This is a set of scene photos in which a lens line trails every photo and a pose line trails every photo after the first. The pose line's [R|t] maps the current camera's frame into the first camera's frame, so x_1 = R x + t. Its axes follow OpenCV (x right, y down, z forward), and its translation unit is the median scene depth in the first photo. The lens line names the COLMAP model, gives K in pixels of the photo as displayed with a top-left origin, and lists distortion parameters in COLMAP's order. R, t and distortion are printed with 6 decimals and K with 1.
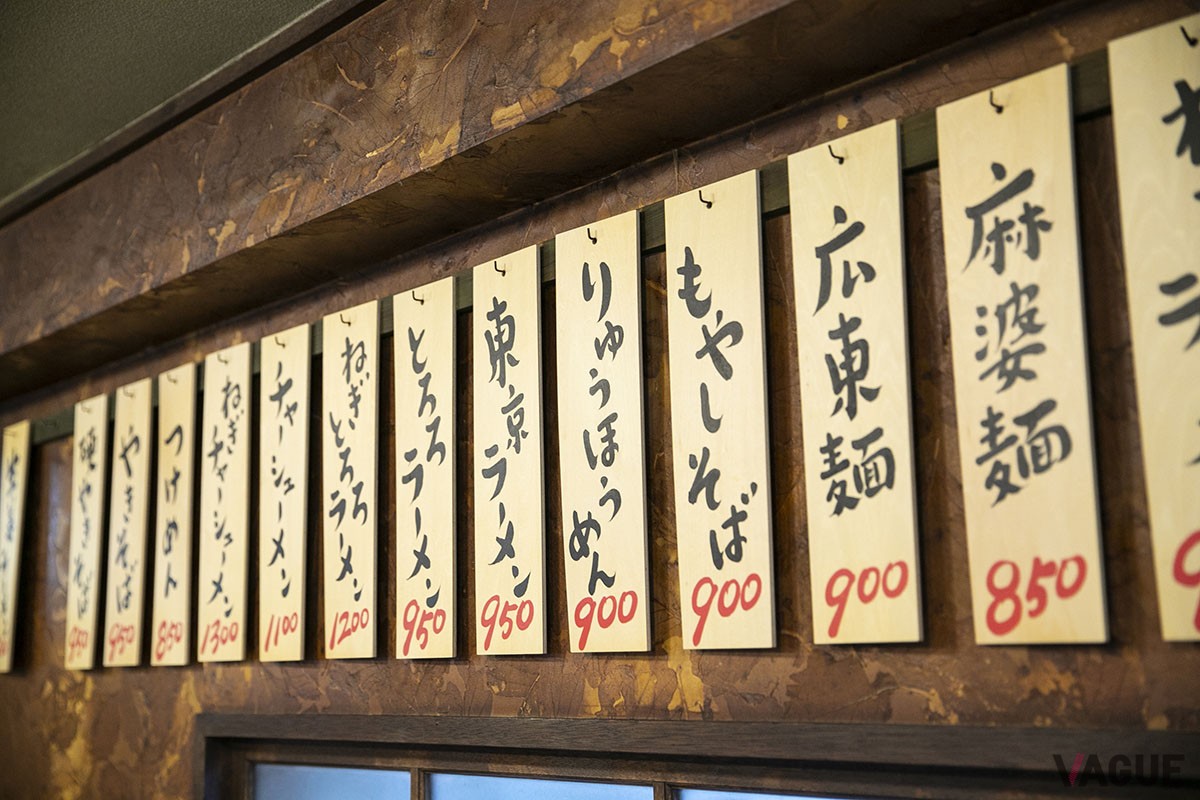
lens RADIAL K [[1489.4, 0, 600.0], [0, 1489.4, 400.0], [0, 0, 1]] dist [0.007870, 0.001092]
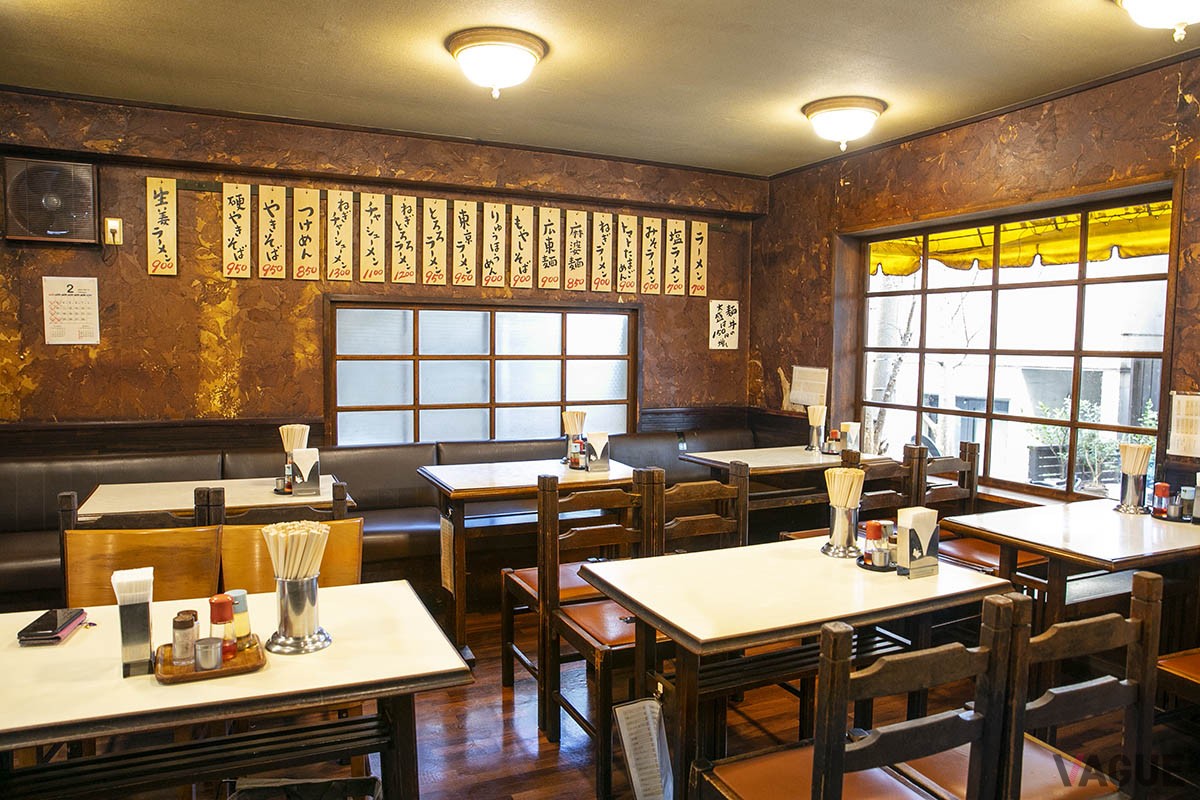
lens RADIAL K [[811.3, 0, 600.0], [0, 811.3, 400.0], [0, 0, 1]] dist [-0.003796, -0.000365]
pose [[0.291568, -0.042218, 0.955618, -2.664871], [-0.179248, 0.978917, 0.097938, 0.210833], [-0.939605, -0.199848, 0.277853, -0.262472]]
